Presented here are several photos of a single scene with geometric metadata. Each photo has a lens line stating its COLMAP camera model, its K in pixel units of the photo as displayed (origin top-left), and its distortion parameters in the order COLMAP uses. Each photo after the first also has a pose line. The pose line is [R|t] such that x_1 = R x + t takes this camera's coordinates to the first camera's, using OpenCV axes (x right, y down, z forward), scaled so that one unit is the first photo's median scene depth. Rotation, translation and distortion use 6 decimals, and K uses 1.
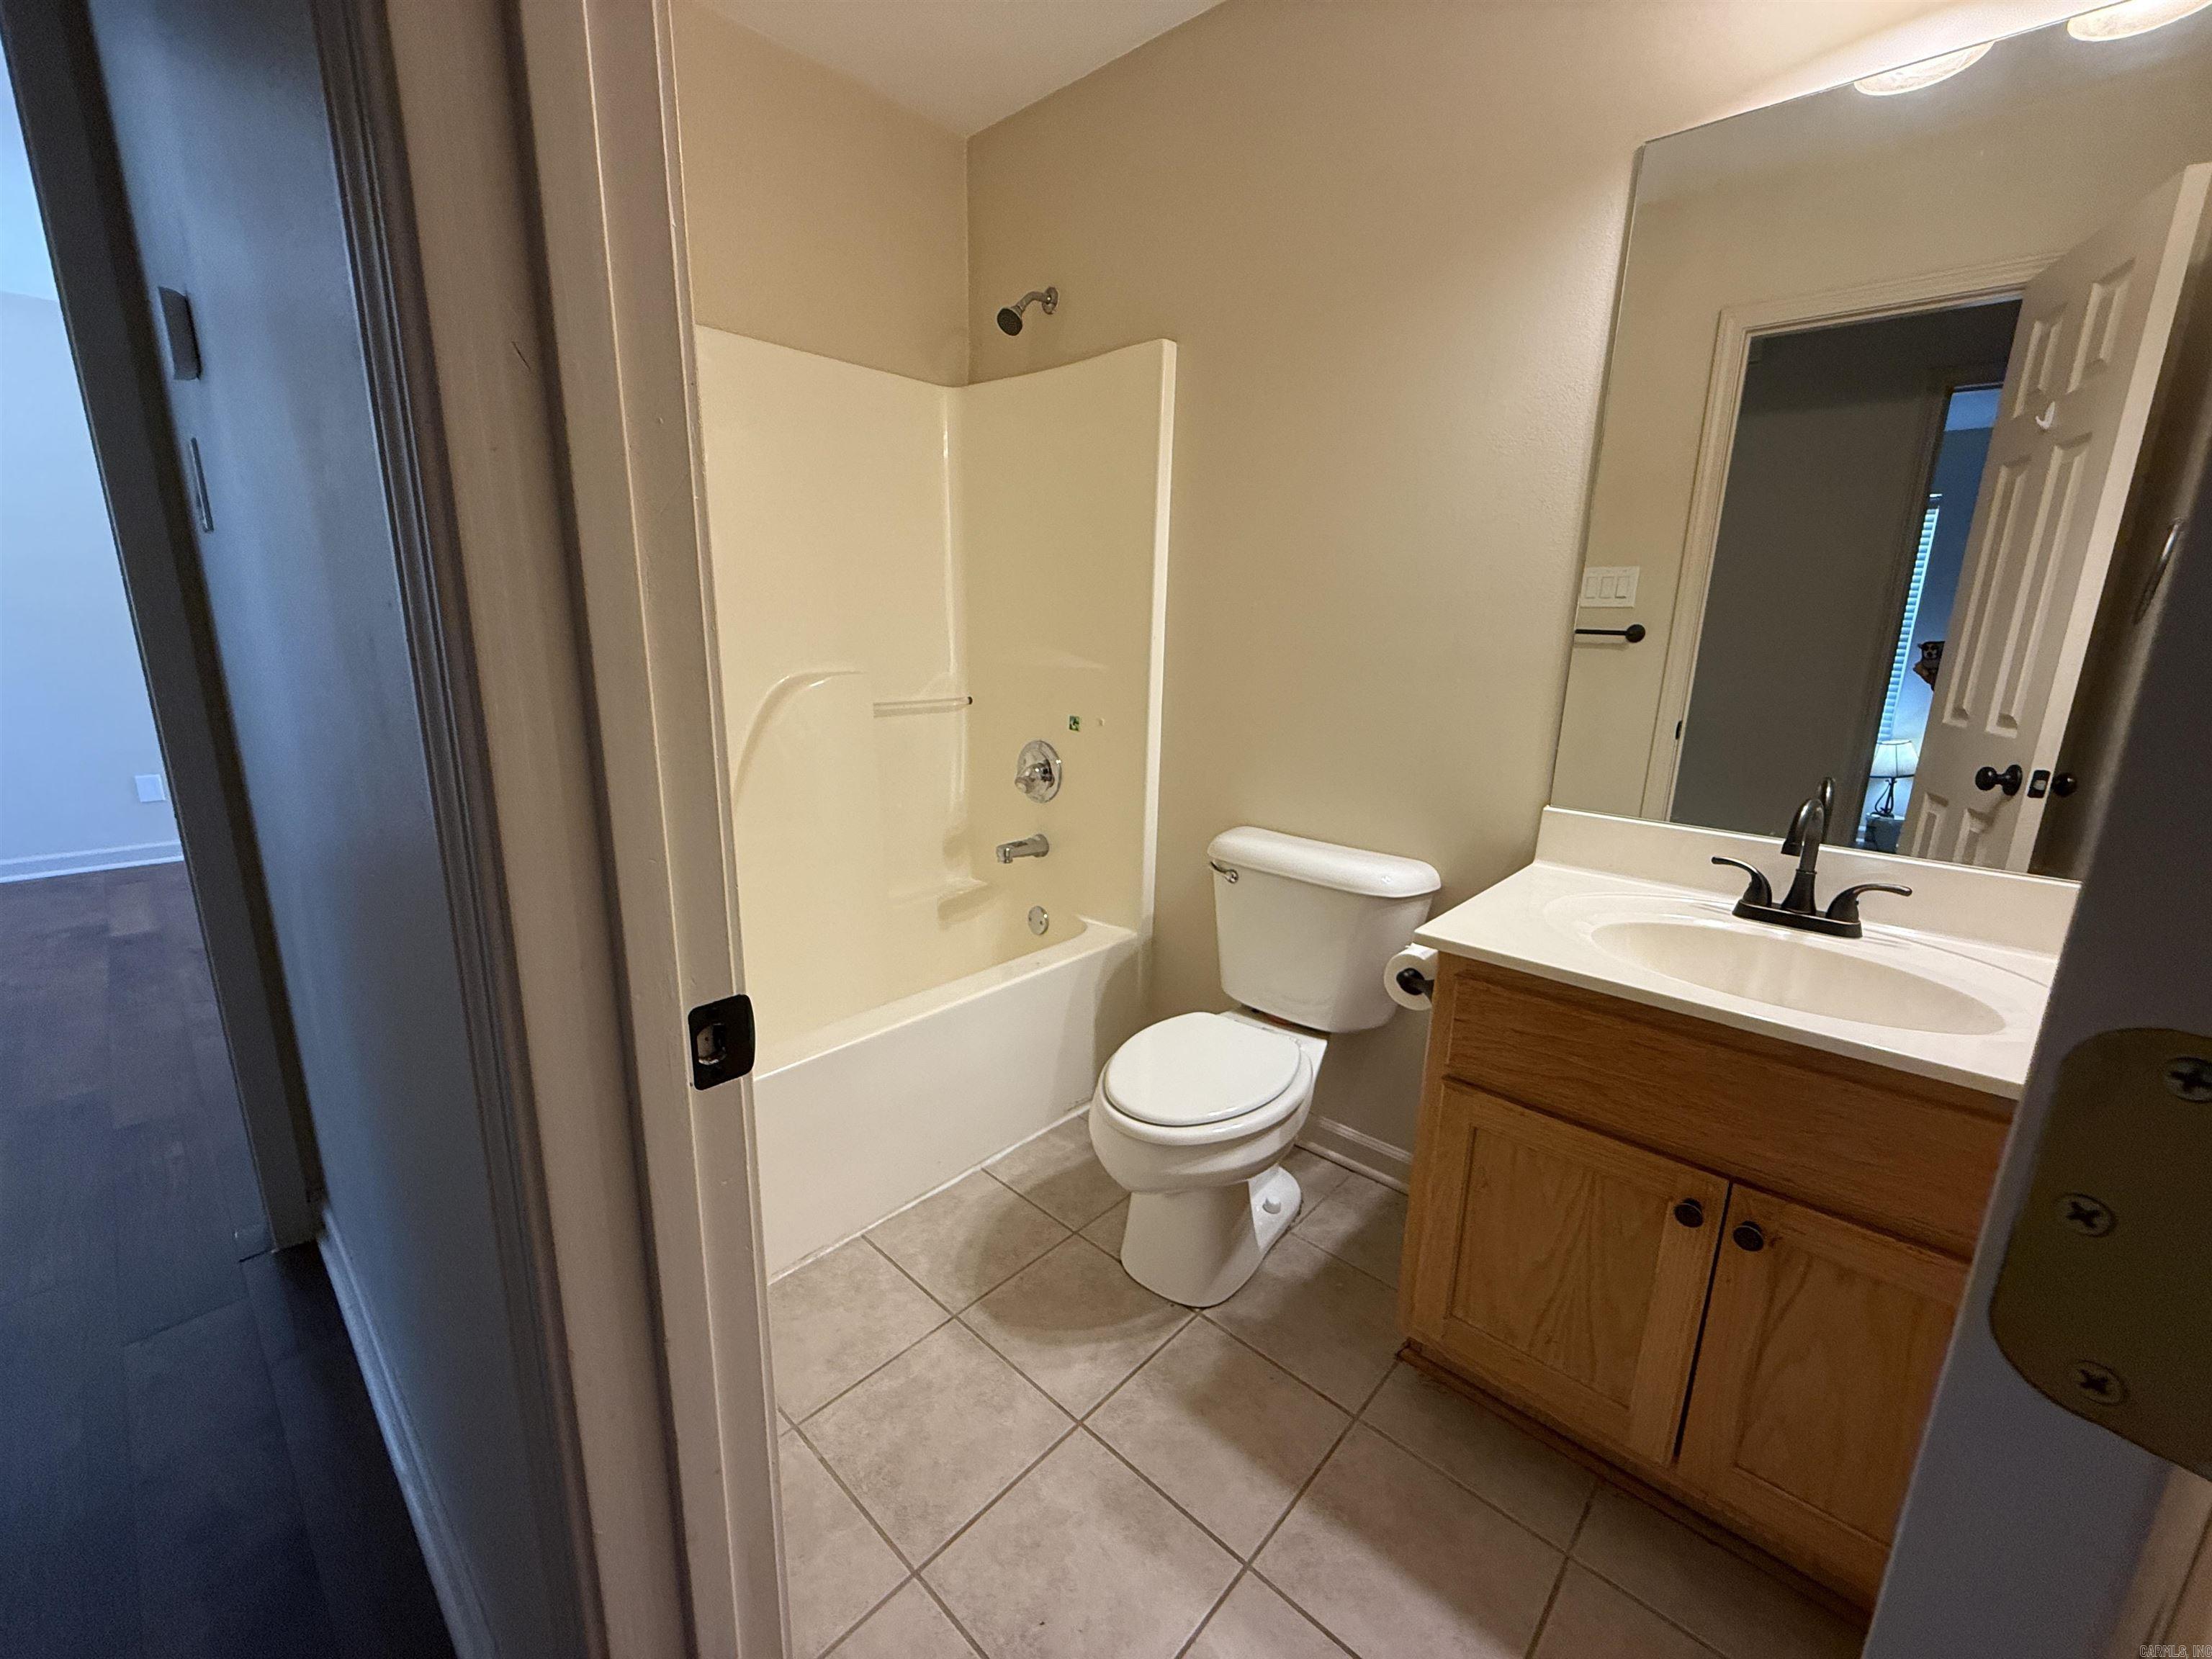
lens RADIAL K [[883.6, 0, 1101.7], [0, 883.6, 830.8], [0, 0, 1]] dist [-0.000579, 0.000494]
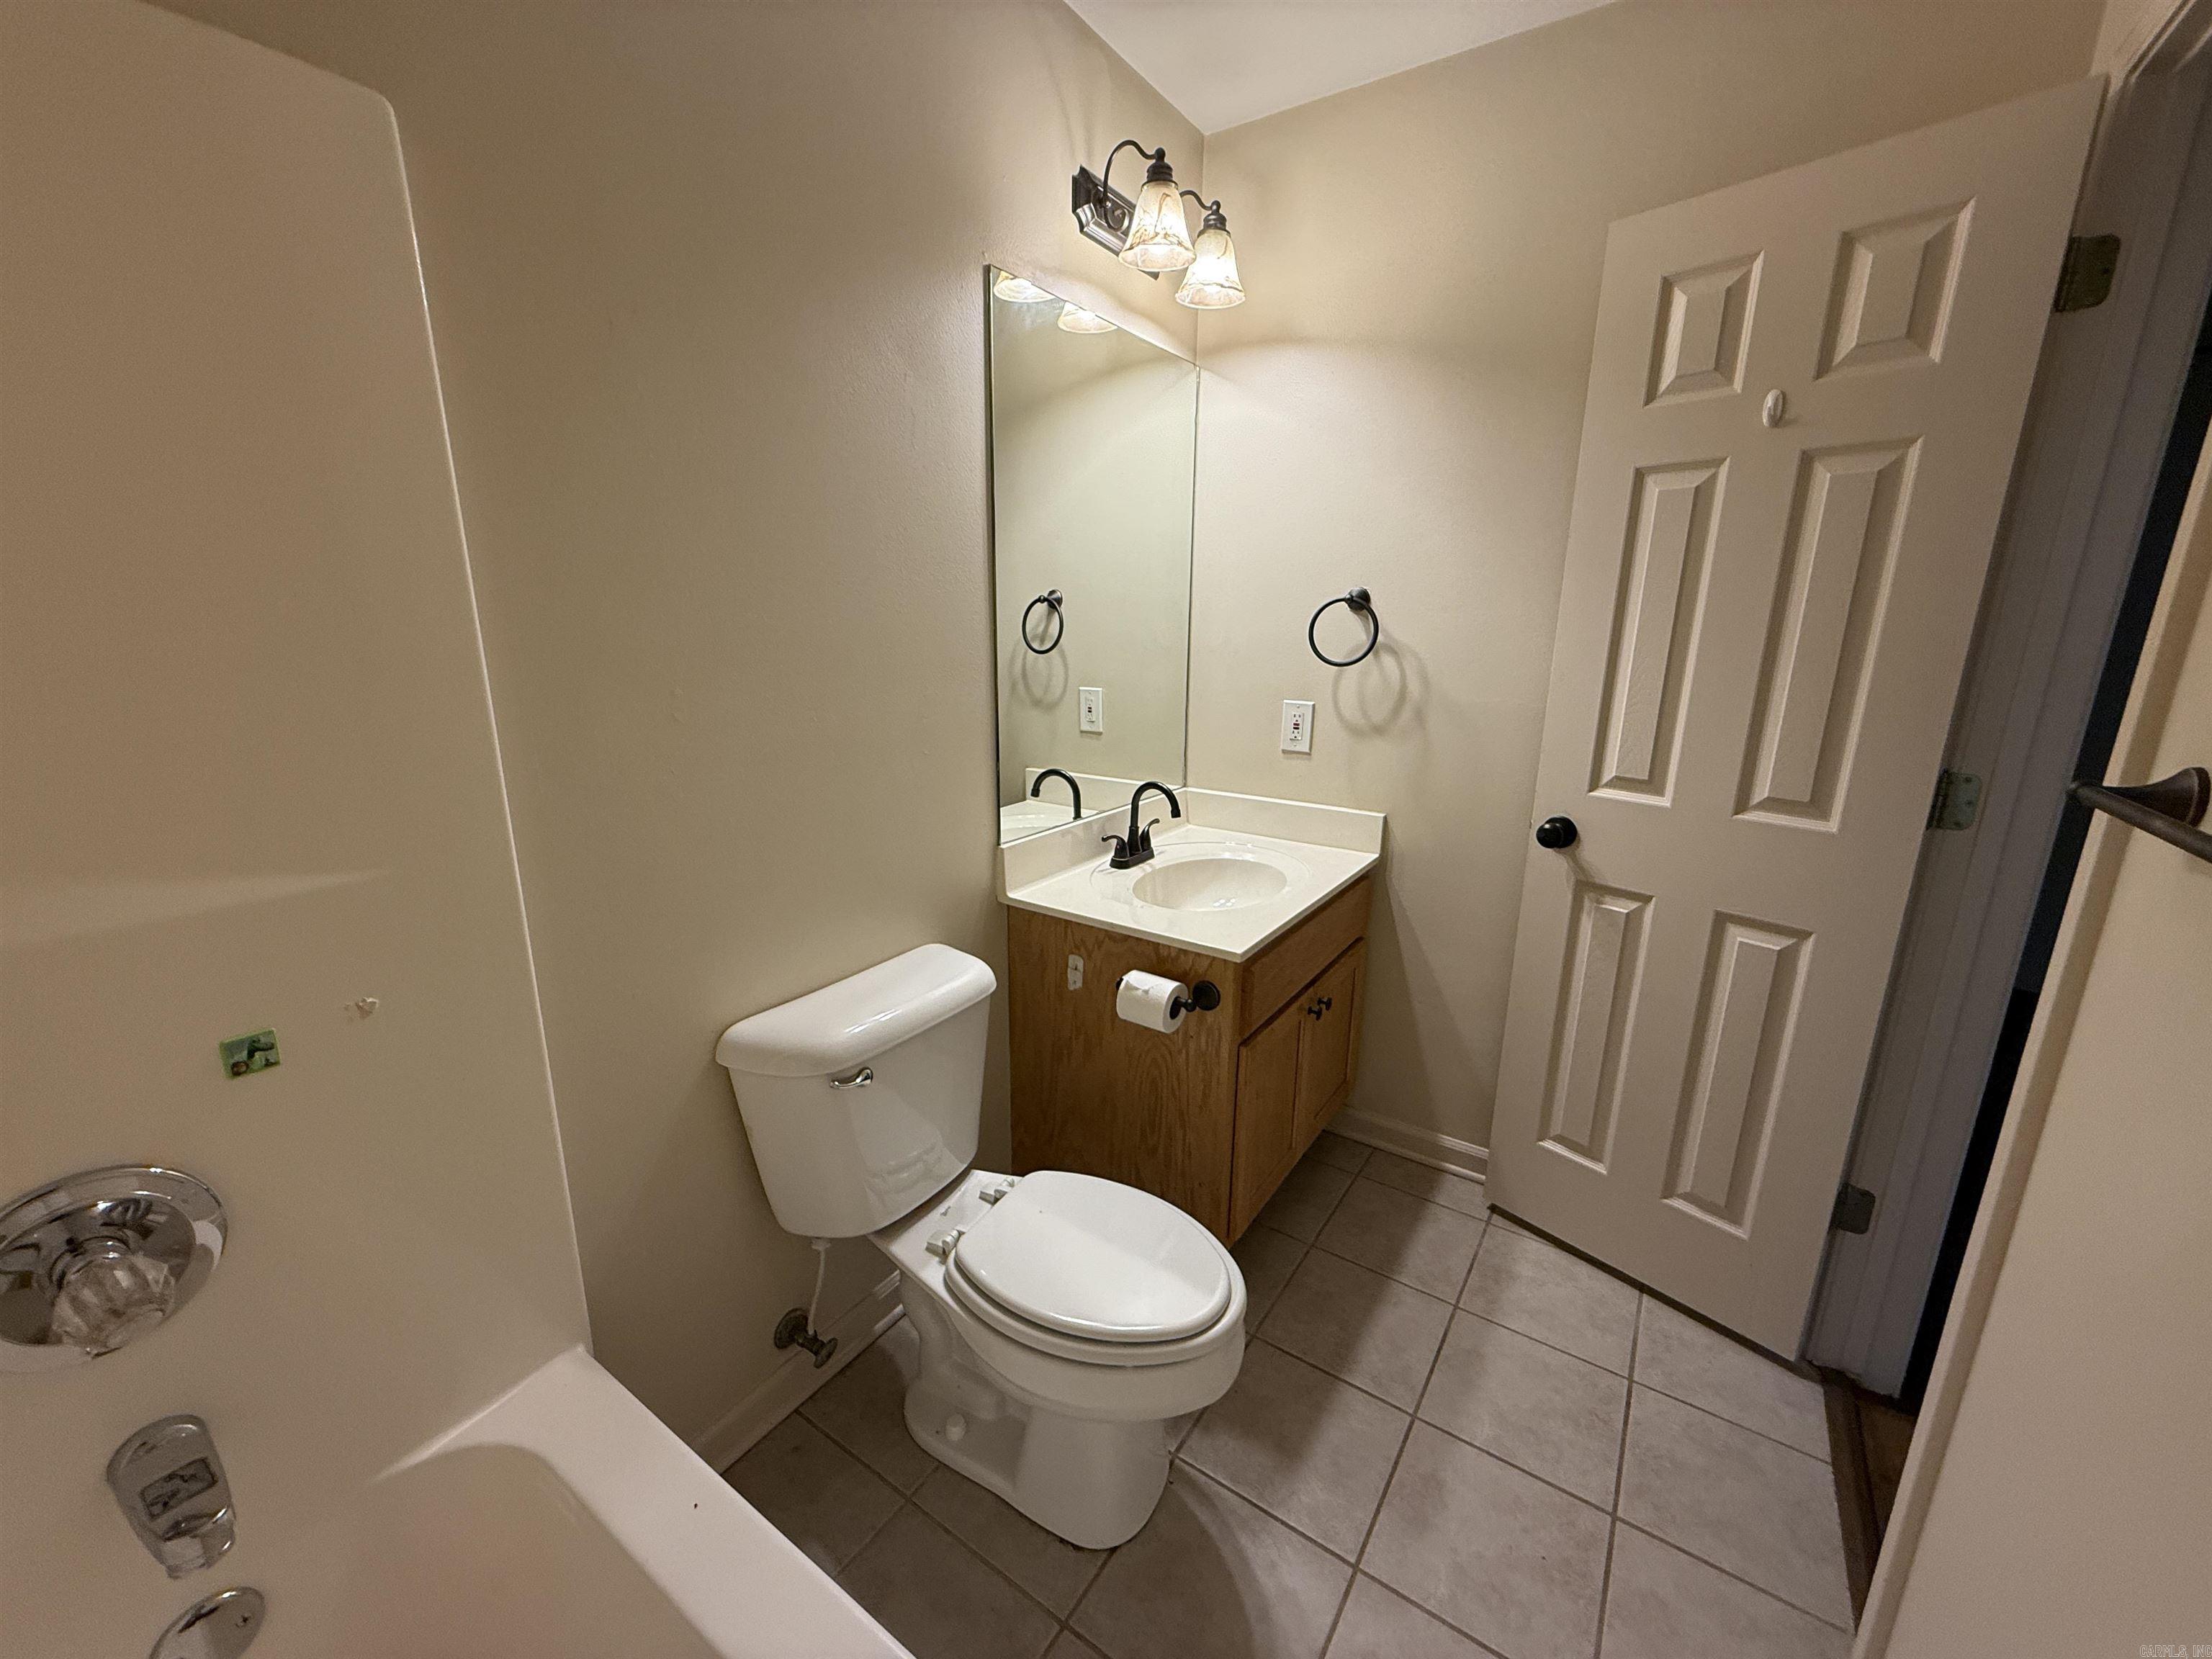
lens RADIAL K [[883.6, 0, 1101.7], [0, 883.6, 830.8], [0, 0, 1]] dist [-0.000579, 0.000494]
pose [[-0.142215, -0.258598, 0.955459, -0.641807], [0.213234, 0.934603, 0.284691, -0.375106], [-0.966595, 0.244224, -0.077773, 1.061052]]
